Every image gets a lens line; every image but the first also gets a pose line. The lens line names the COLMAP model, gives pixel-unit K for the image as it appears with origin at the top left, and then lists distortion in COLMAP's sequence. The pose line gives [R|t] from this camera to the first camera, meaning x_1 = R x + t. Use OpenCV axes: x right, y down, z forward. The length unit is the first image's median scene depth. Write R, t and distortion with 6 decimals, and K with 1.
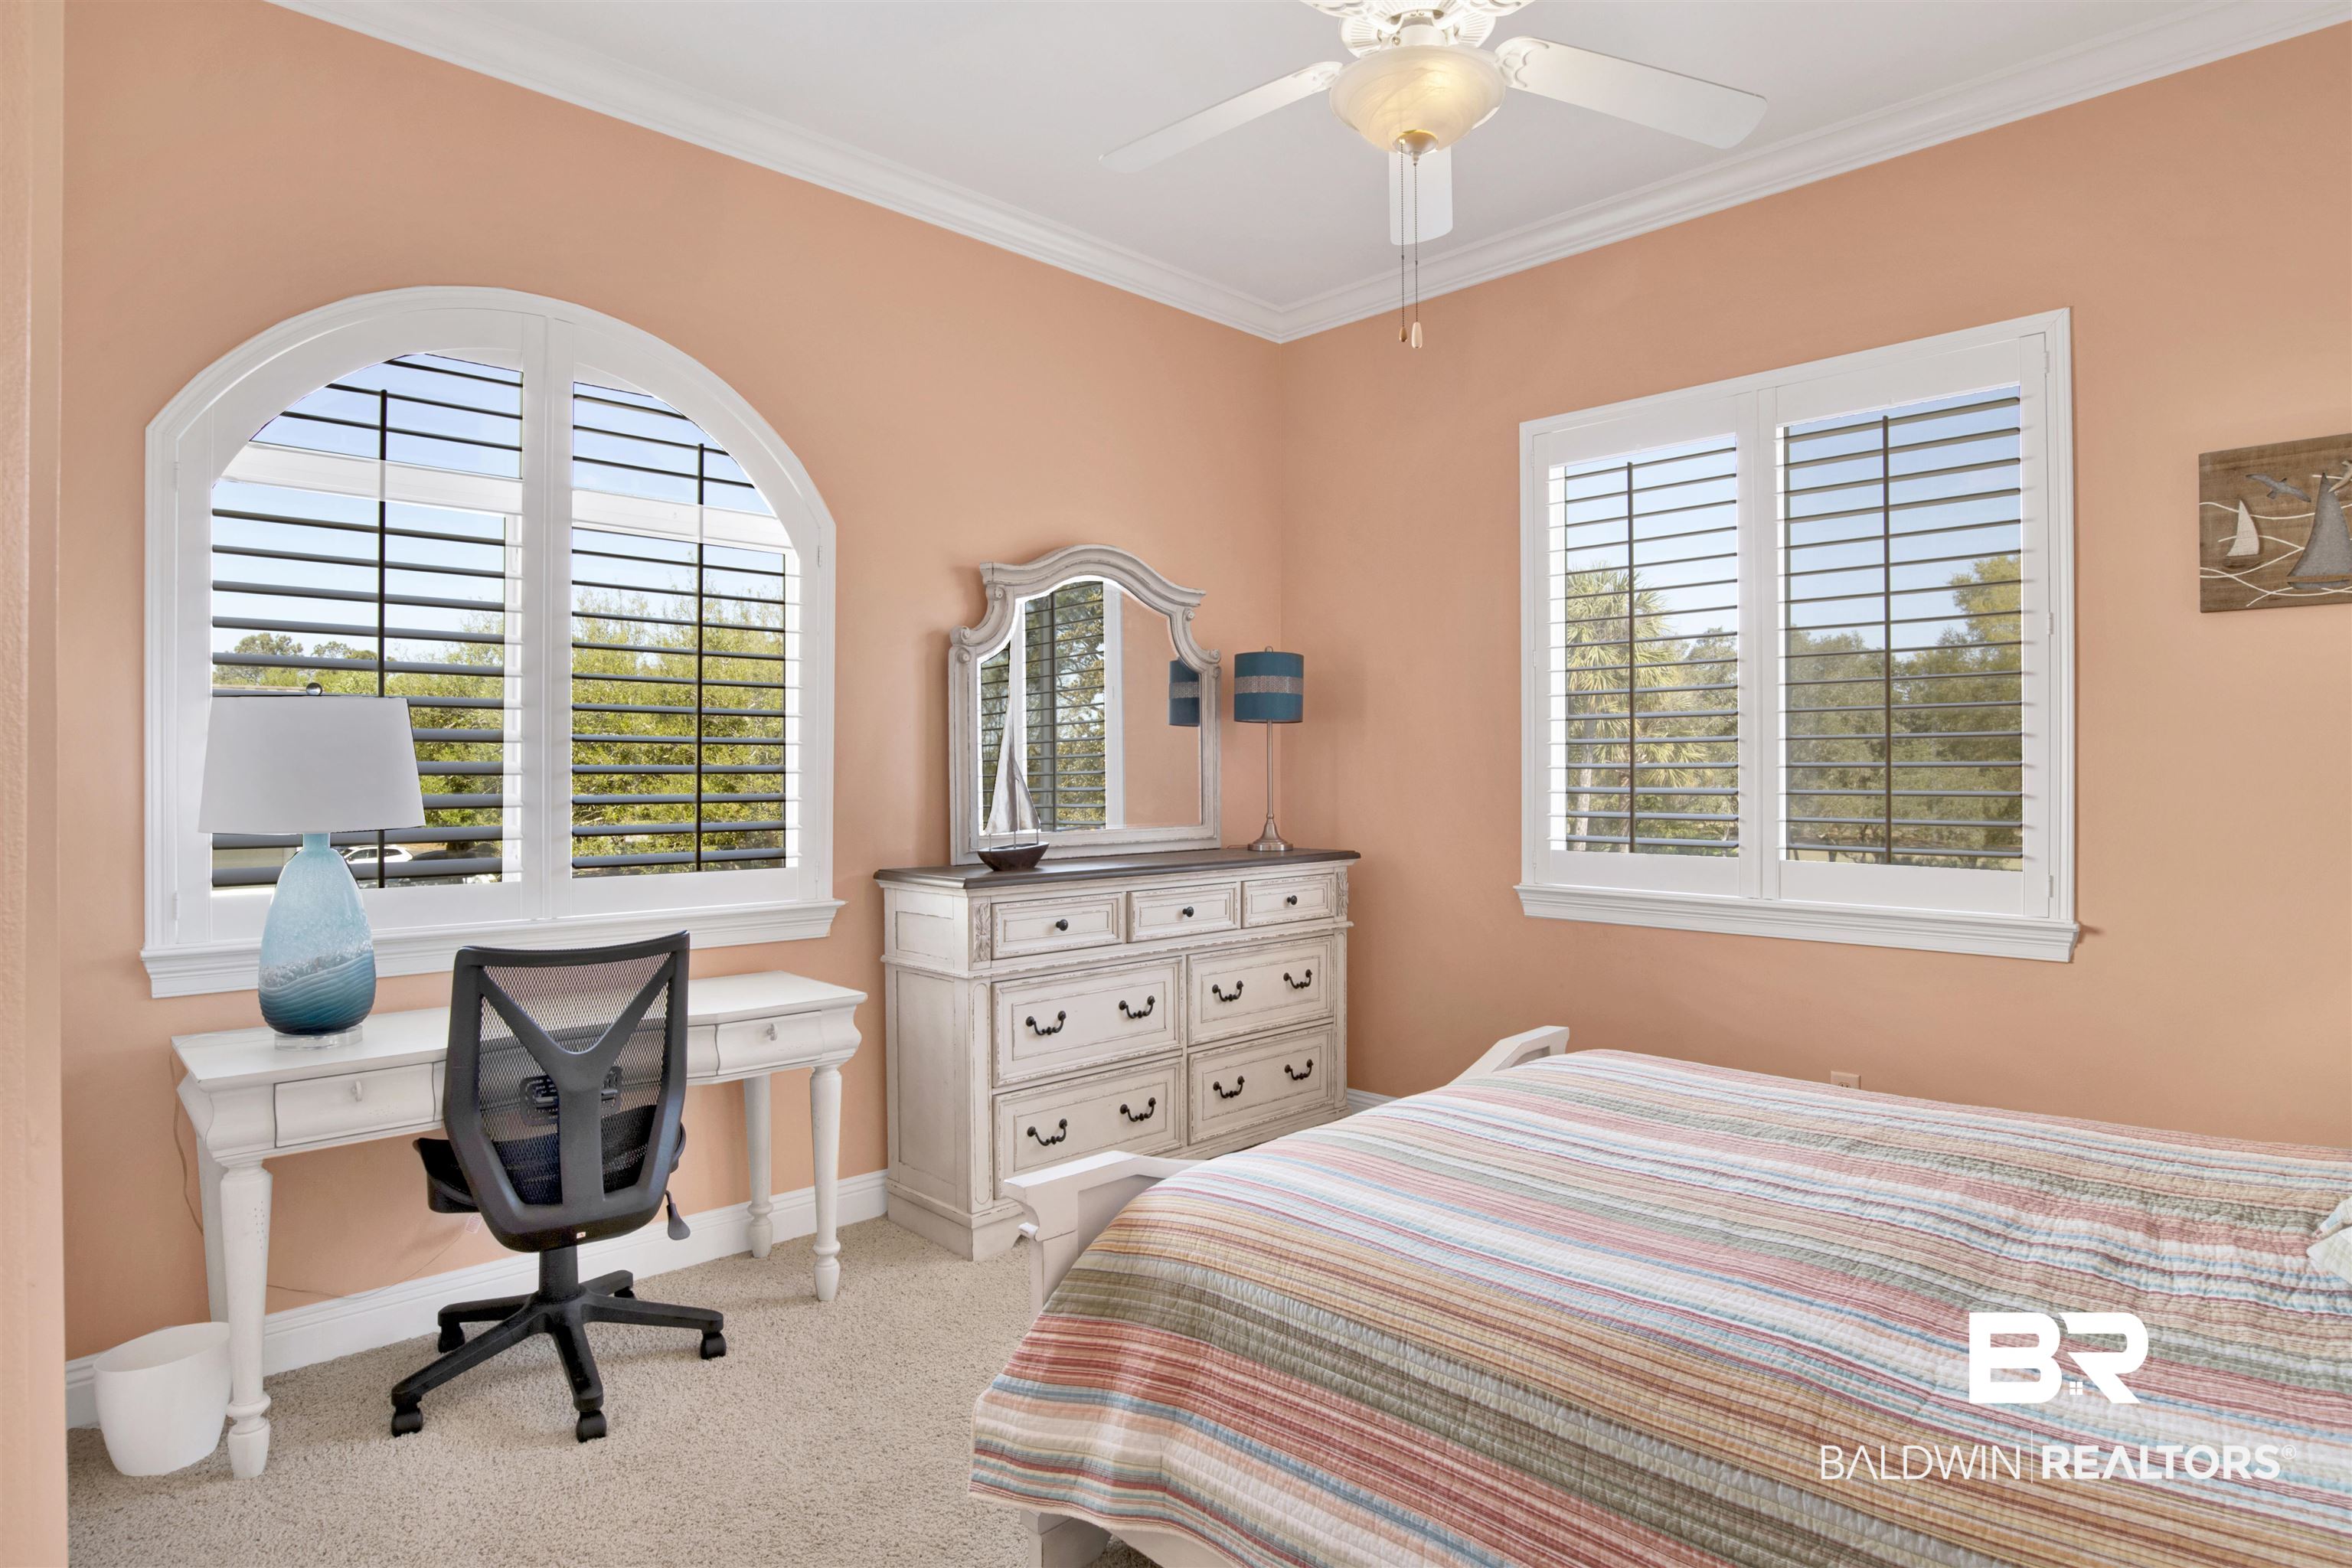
lens RADIAL K [[1249.2, 0, 1170.8], [0, 1249.2, 776.9], [0, 0, 1]] dist [-0.067403, 0.020111]
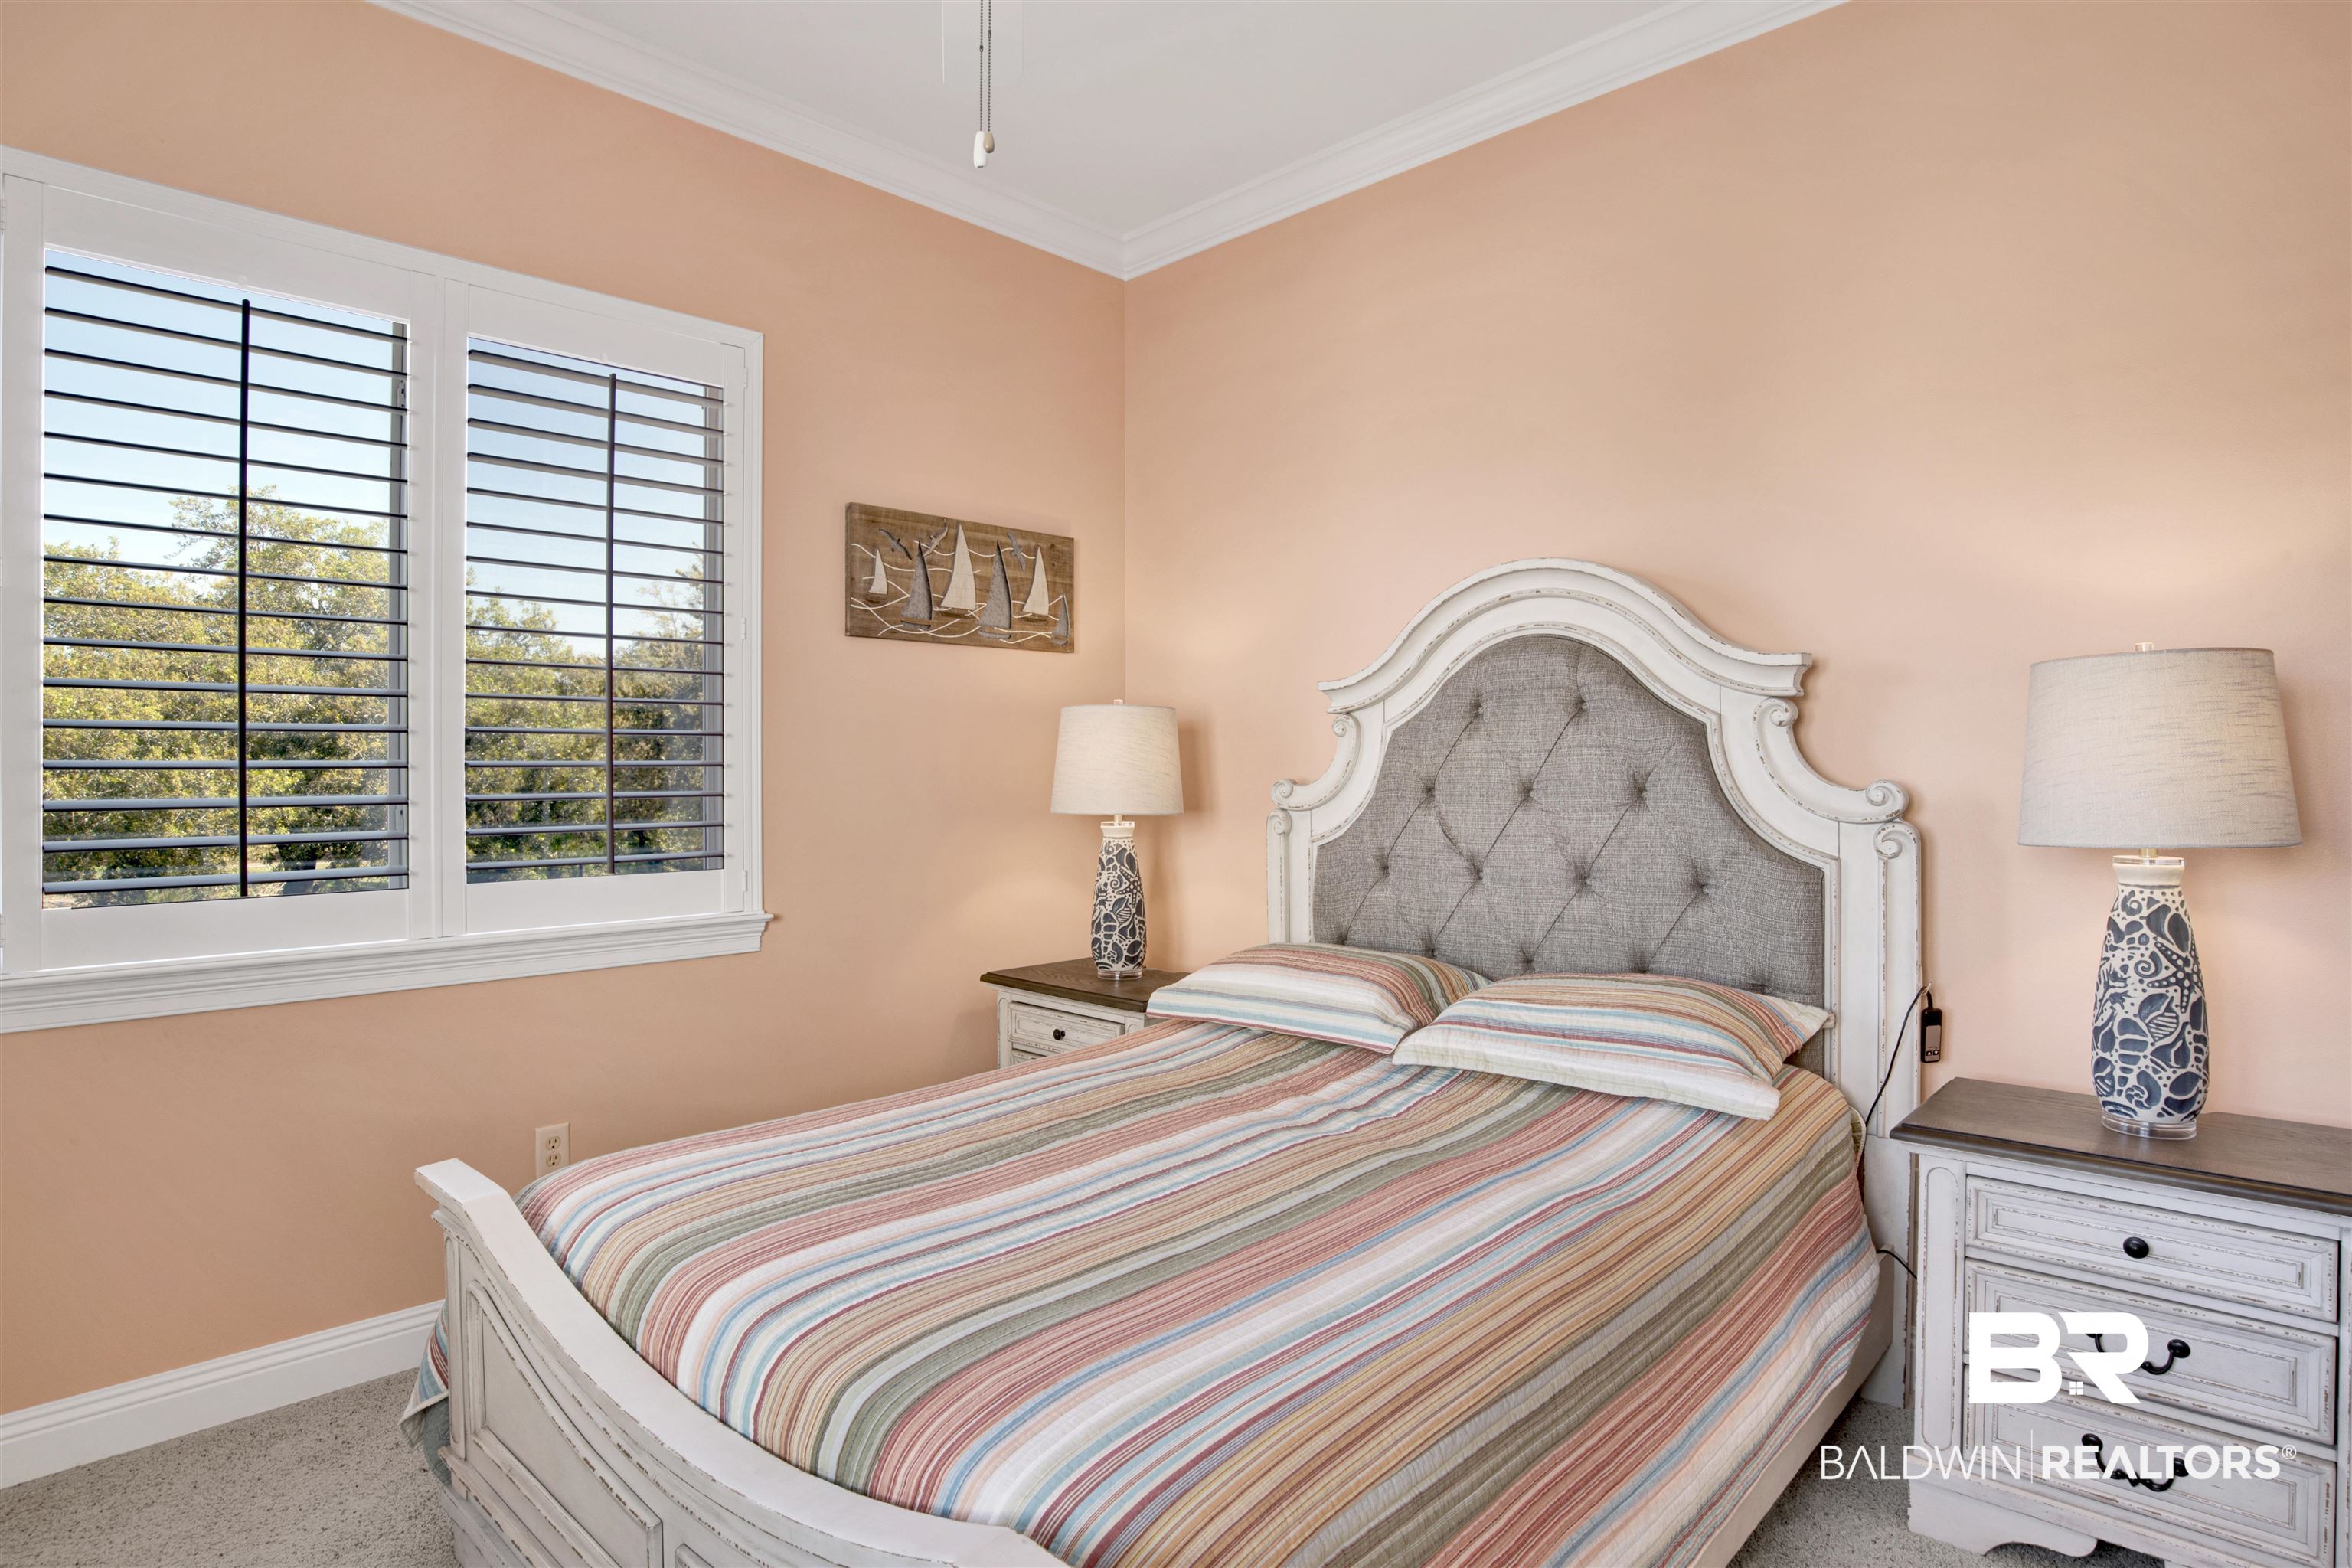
lens RADIAL K [[1249.2, 0, 1243.5], [0, 1249.2, 773.8], [0, 0, 1]] dist [-0.067403, 0.020111]
pose [[-0.051884, -0.001945, 0.998651, -0.541549], [0.010373, 0.999943, 0.002486, -0.000374], [-0.998599, 0.010488, -0.051861, 0.962111]]
